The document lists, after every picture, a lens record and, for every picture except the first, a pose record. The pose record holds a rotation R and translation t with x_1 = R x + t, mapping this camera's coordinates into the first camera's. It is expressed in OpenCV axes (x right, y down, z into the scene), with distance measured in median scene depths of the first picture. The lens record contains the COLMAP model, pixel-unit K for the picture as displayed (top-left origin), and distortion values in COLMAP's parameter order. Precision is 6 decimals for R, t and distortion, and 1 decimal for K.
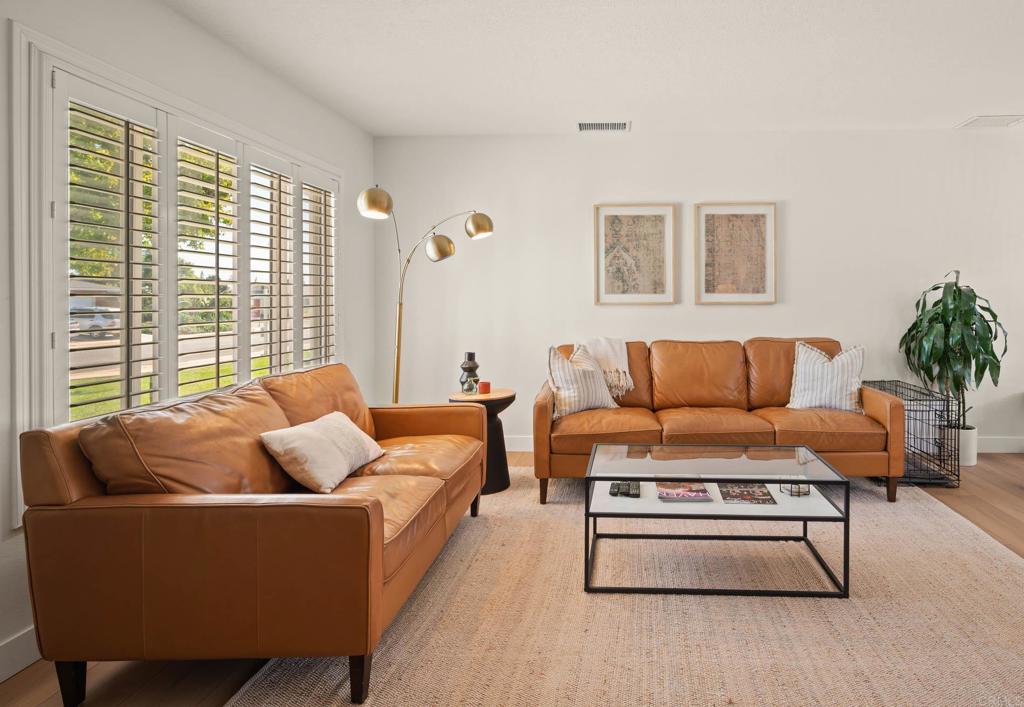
lens RADIAL K [[542.1, 0, 612.0], [0, 542.1, 300.9], [0, 0, 1]] dist [0.012507, -0.001452]
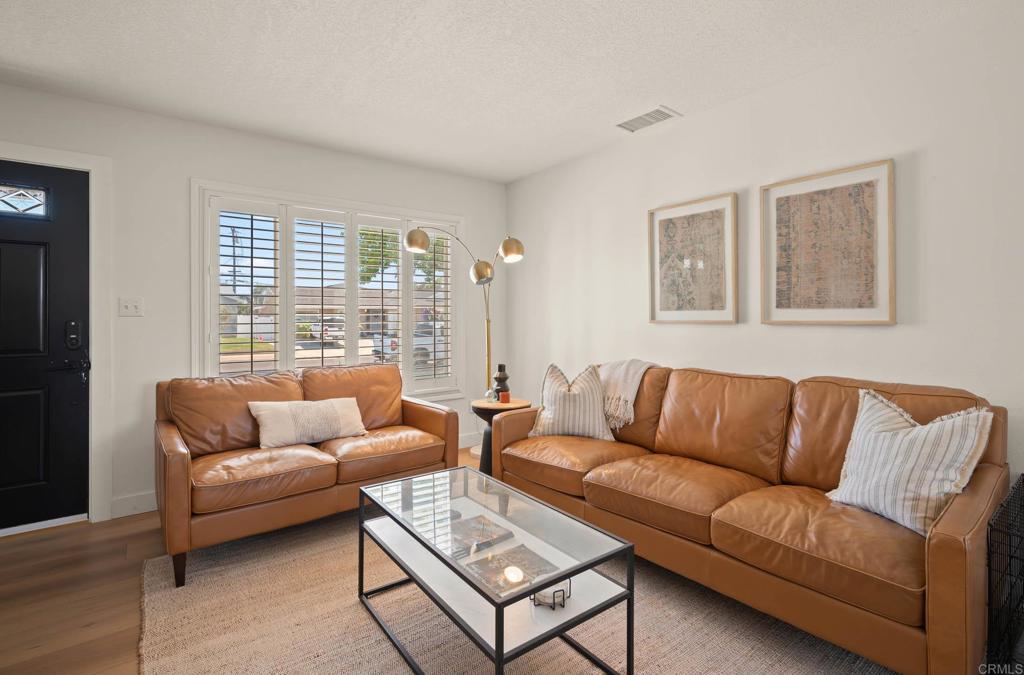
lens RADIAL K [[493.5, 0, 537.0], [0, 493.5, 313.1], [0, 0, 1]] dist [-0.000885, -0.000062]
pose [[0.641695, -0.003164, -0.766954, 0.494957], [-0.002644, 0.999976, -0.006338, -0.003263], [0.766956, 0.006095, 0.641671, 0.359031]]
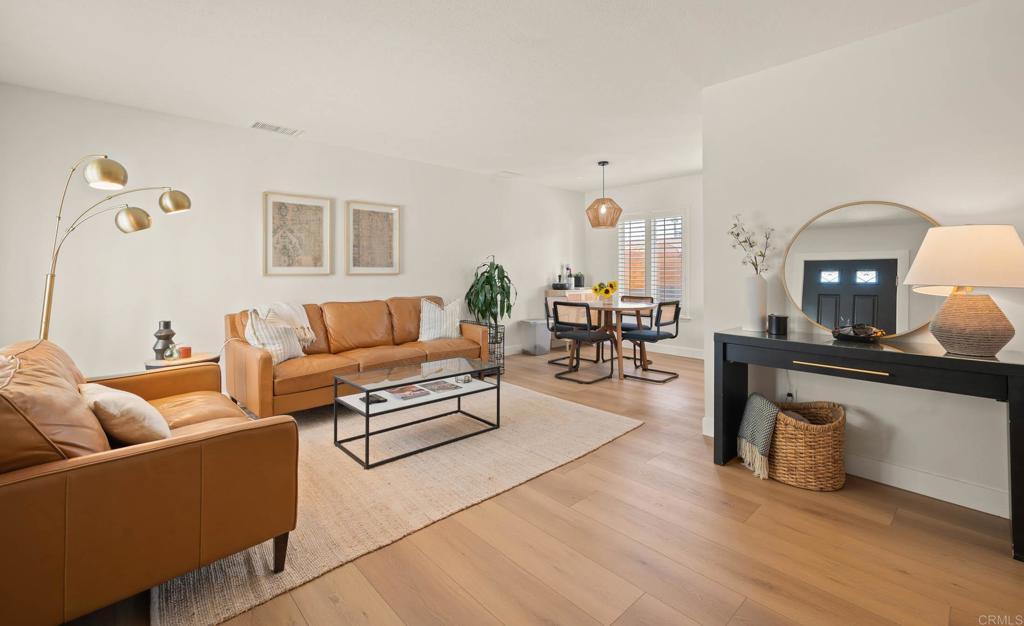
lens RADIAL K [[440.3, 0, 506.8], [0, 440.3, 272.2], [0, 0, 1]] dist [0.003733, 0.000226]
pose [[0.723746, -0.000395, 0.690066, -0.330349], [0.001839, 0.999997, -0.001357, 0.001851], [-0.690064, 0.002251, 0.723745, -0.072253]]
